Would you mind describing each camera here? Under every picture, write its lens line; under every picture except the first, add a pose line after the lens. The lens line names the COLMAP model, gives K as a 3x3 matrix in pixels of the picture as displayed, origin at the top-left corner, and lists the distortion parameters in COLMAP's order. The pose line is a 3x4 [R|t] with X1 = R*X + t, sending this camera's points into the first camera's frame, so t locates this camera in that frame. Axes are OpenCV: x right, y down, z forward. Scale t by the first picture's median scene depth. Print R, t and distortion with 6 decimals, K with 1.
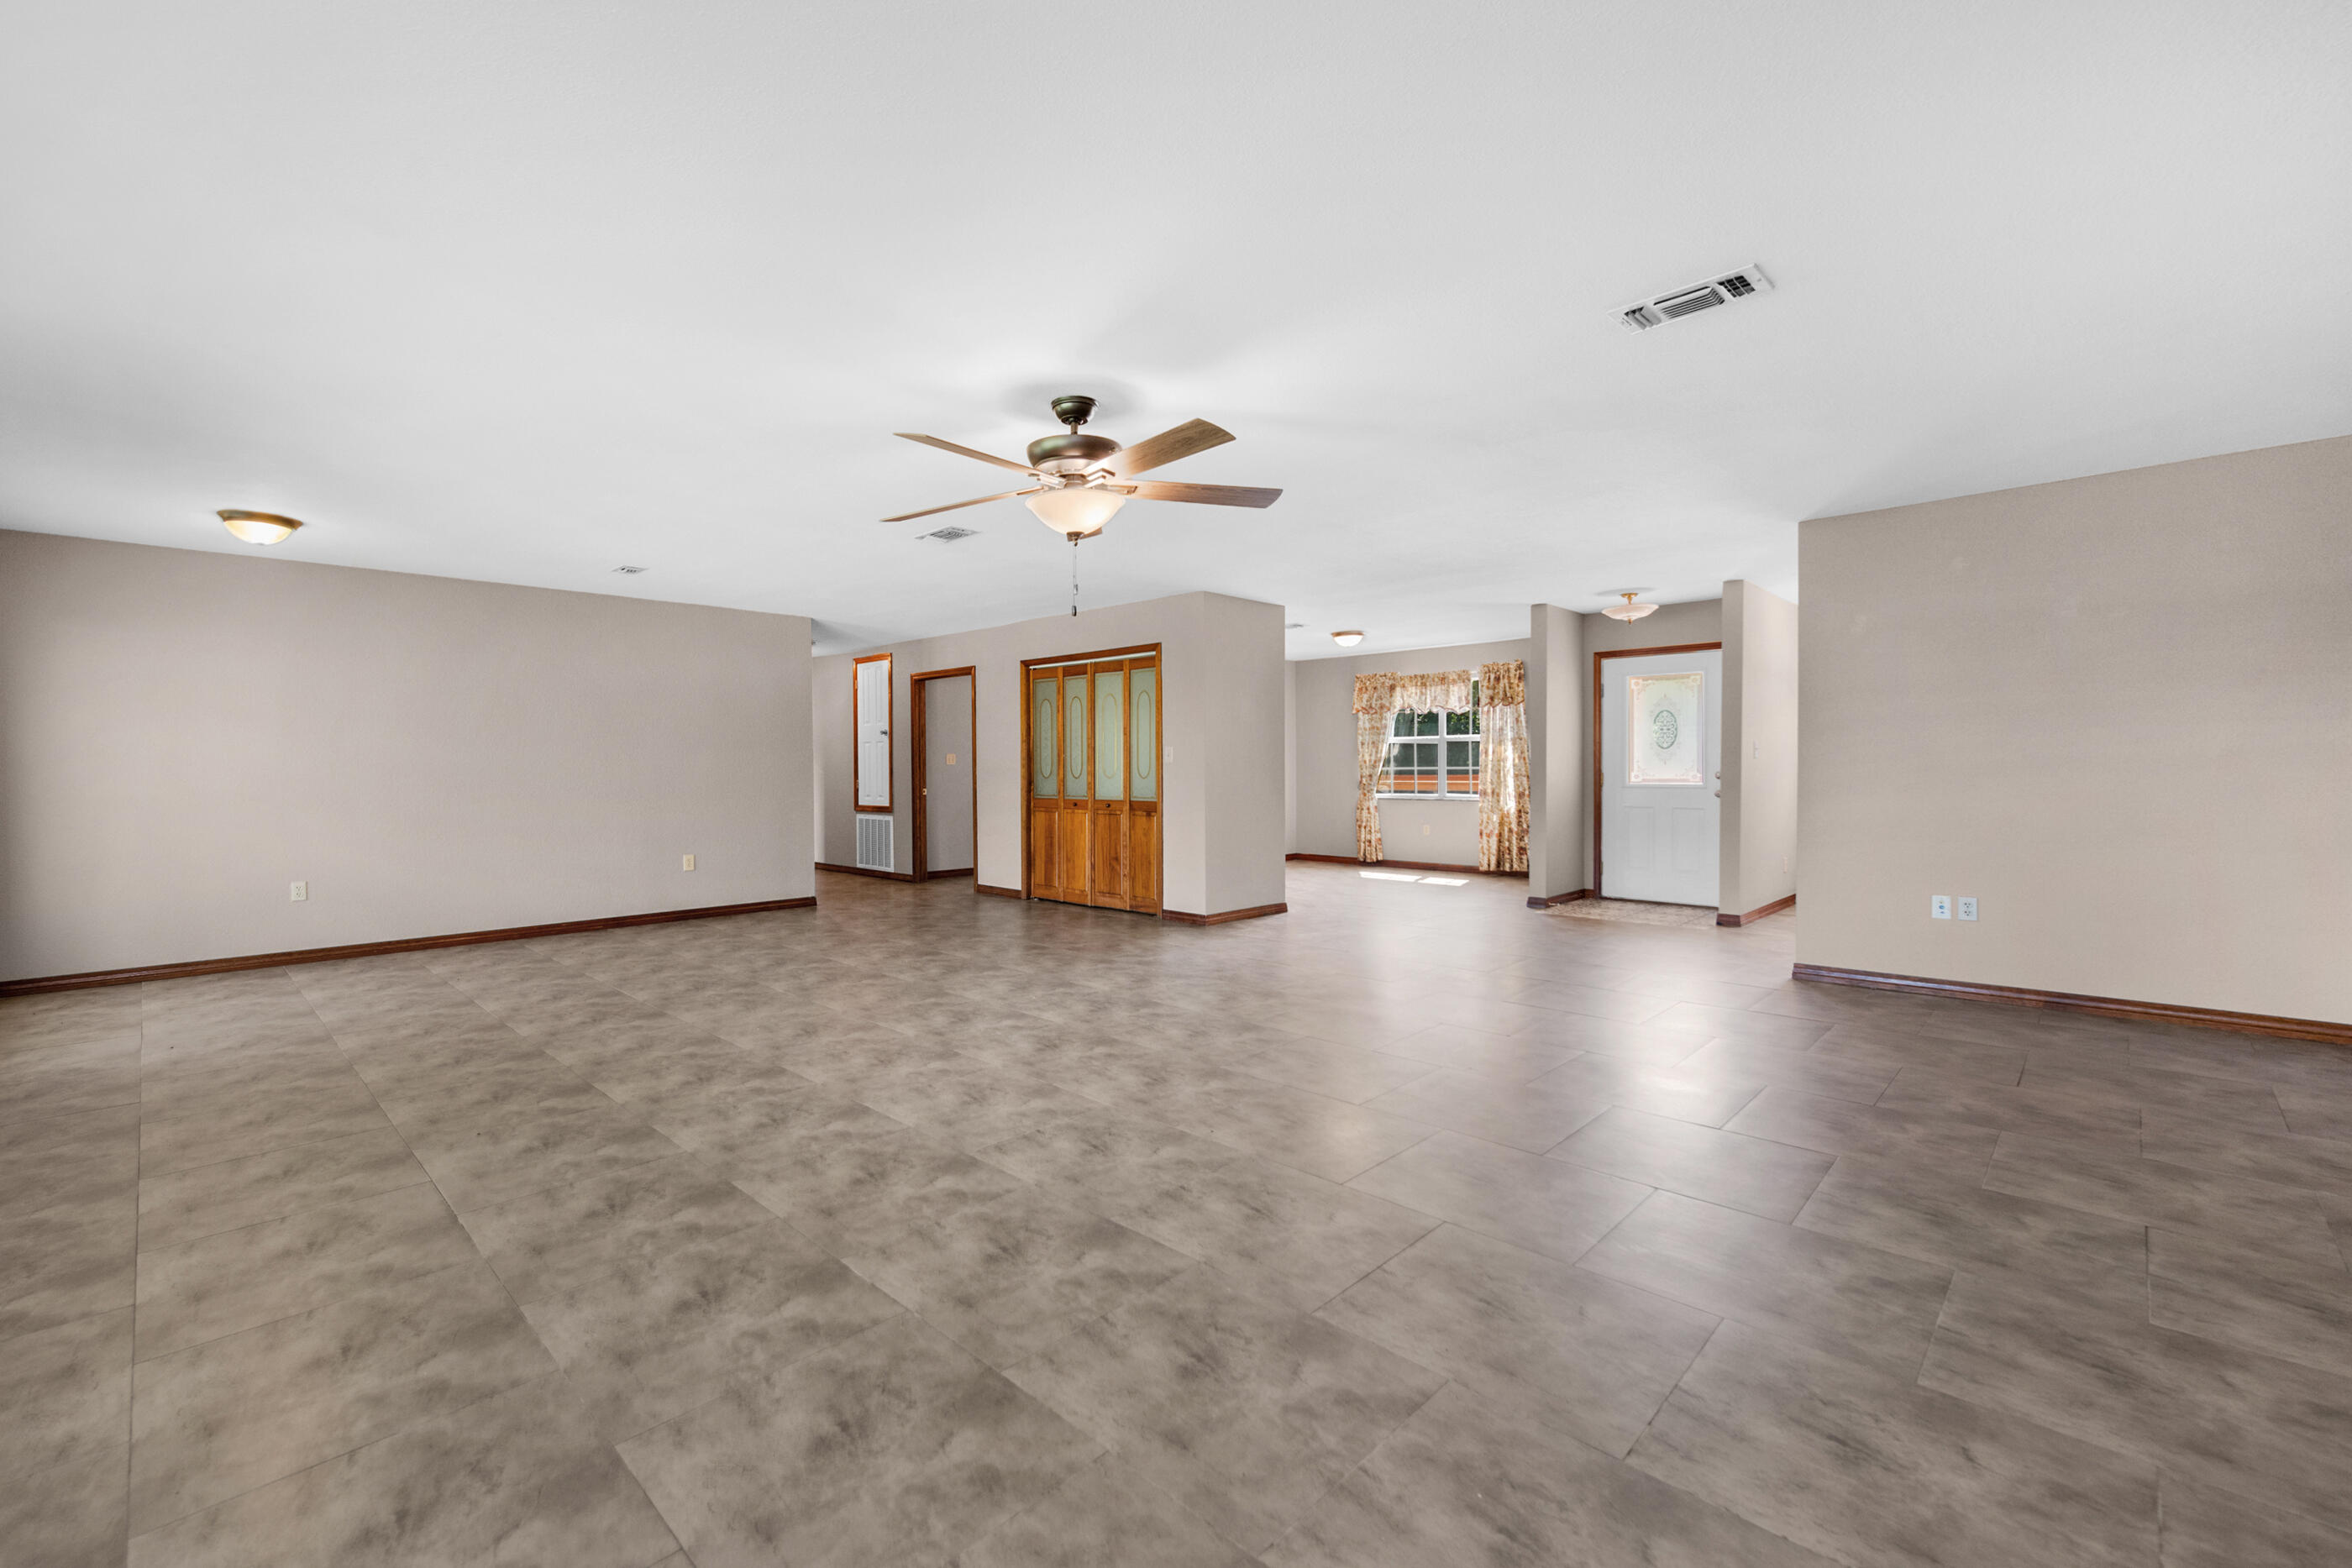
lens RADIAL K [[944.4, 0, 1160.2], [0, 944.4, 766.0], [0, 0, 1]] dist [-0.005984, 0.003412]
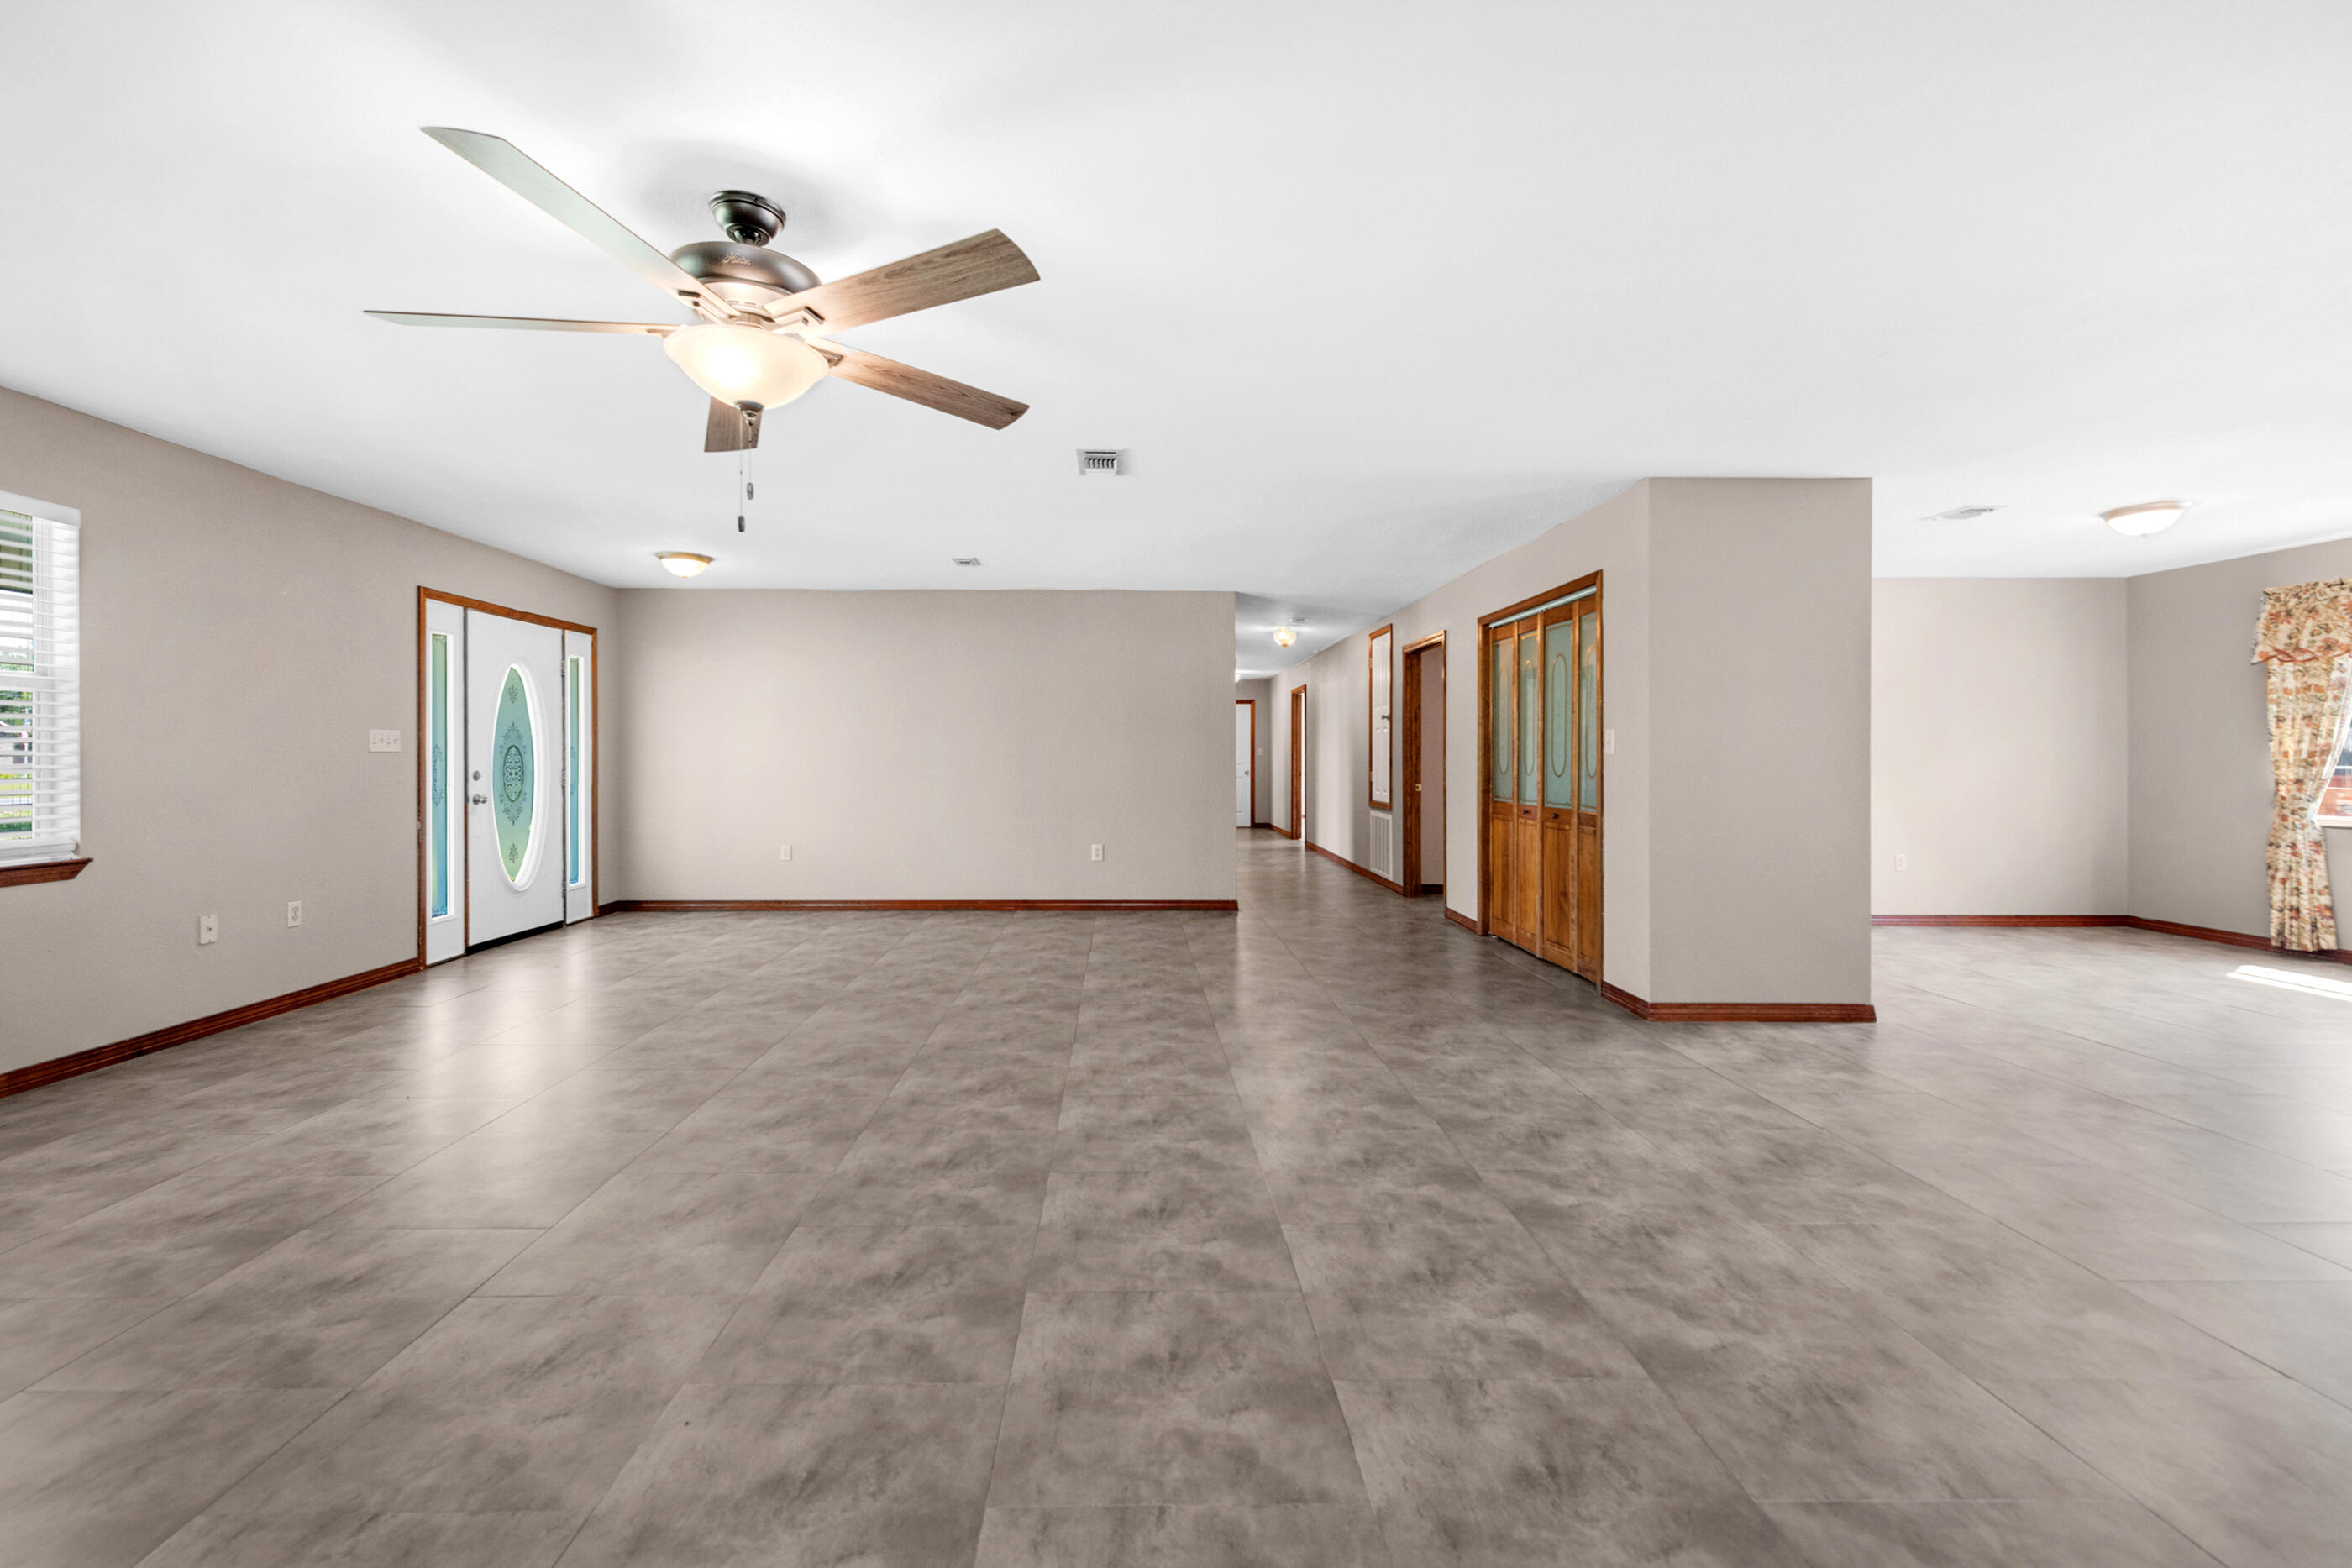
lens RADIAL K [[944.4, 0, 1167.0], [0, 944.4, 766.2], [0, 0, 1]] dist [-0.005984, 0.003412]
pose [[0.704950, 0.006495, -0.709227, 0.153340], [-0.005771, 0.999977, 0.003421, 0.004004], [0.709234, 0.001681, 0.704972, 0.209888]]
